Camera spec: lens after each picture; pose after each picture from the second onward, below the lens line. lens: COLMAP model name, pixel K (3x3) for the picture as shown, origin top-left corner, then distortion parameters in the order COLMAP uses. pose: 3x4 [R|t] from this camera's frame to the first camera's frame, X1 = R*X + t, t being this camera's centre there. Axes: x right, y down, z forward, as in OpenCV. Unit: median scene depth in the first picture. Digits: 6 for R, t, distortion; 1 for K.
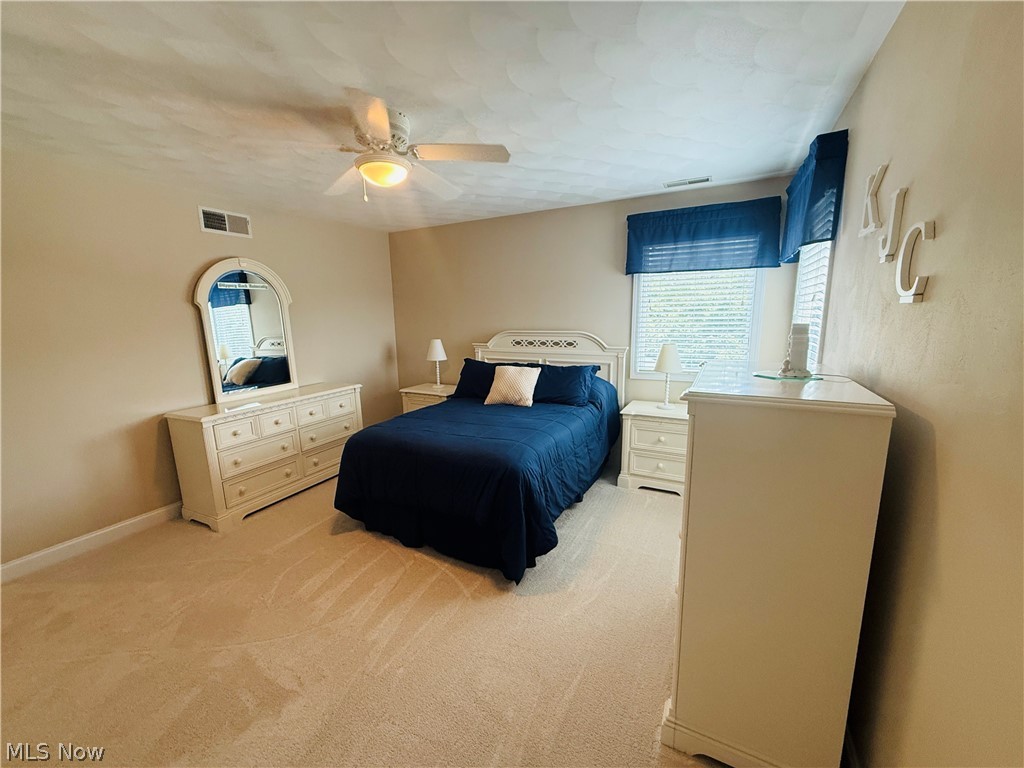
lens RADIAL K [[406.1, 0, 508.5], [0, 406.1, 384.1], [0, 0, 1]] dist [0.000212, 0.000116]
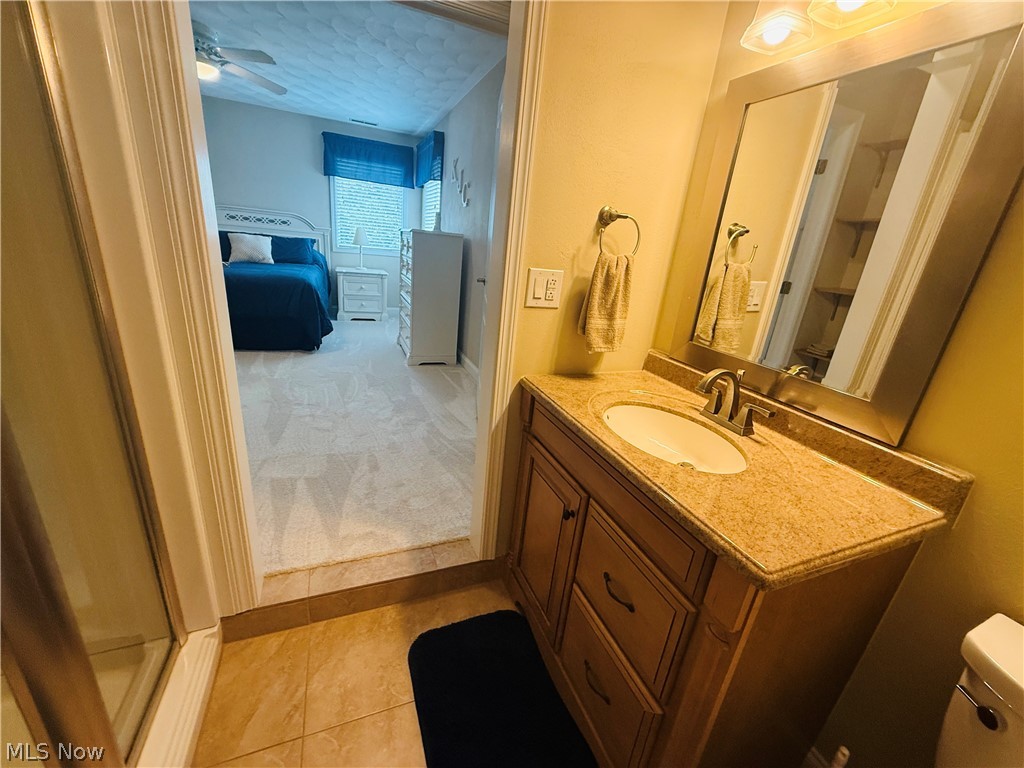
lens RADIAL K [[406.1, 0, 508.5], [0, 406.1, 384.1], [0, 0, 1]] dist [0.000212, 0.000116]
pose [[0.644170, -0.171484, 0.745412, -0.556878], [0.023287, 0.978489, 0.204980, 0.199539], [-0.764528, -0.114684, 0.634306, -0.569045]]
